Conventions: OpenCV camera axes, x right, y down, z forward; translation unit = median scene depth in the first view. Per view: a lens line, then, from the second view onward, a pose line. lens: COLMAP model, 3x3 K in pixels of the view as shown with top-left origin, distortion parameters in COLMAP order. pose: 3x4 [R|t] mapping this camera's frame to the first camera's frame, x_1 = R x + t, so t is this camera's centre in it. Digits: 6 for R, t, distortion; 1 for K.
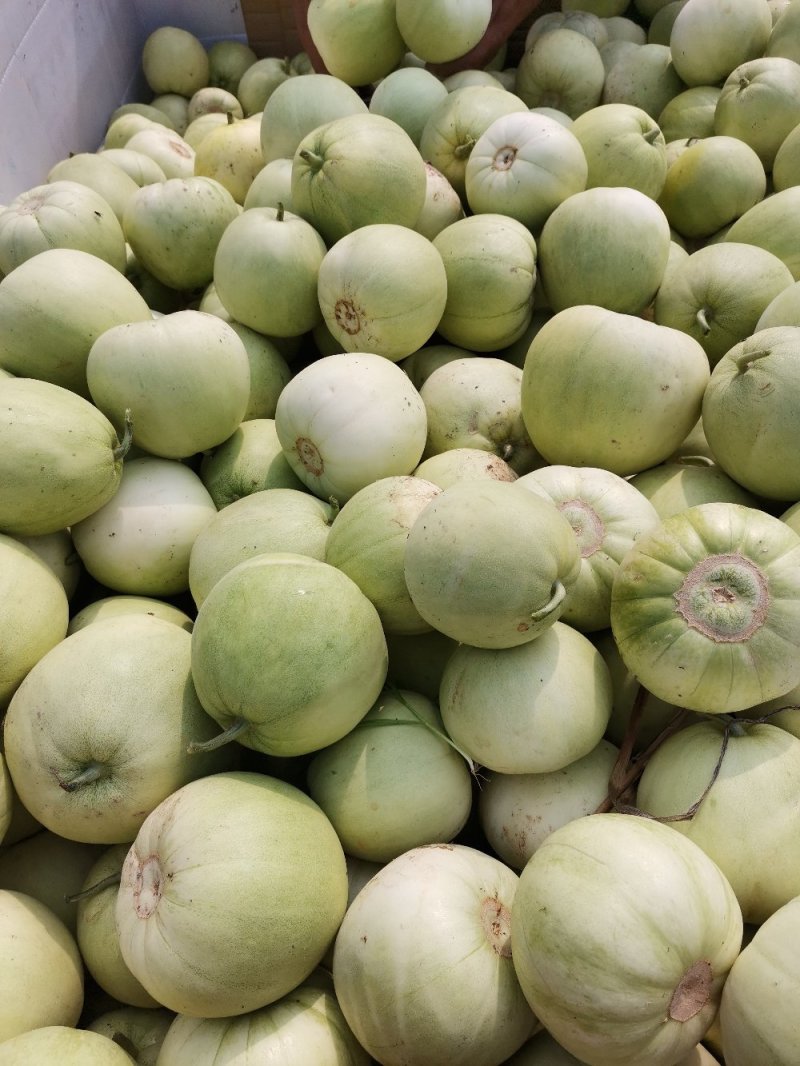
lens RADIAL K [[757.3, 0, 403.8], [0, 757.3, 549.8], [0, 0, 1]] dist [0.083909, -0.117573]
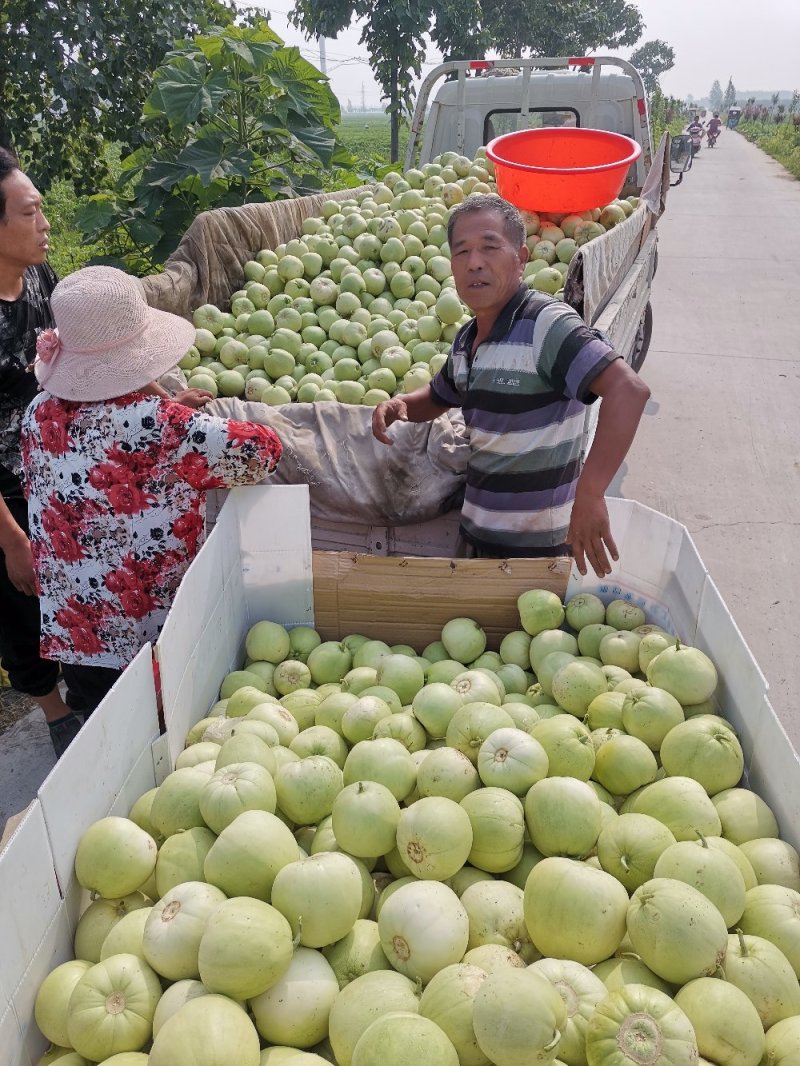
lens RADIAL K [[757.3, 0, 403.8], [0, 757.3, 549.8], [0, 0, 1]] dist [0.083909, -0.117573]
pose [[0.999019, 0.035447, 0.026529, -0.192712], [-0.015109, 0.836156, -0.548284, 0.069797], [-0.041617, 0.547345, 0.835871, -0.884146]]
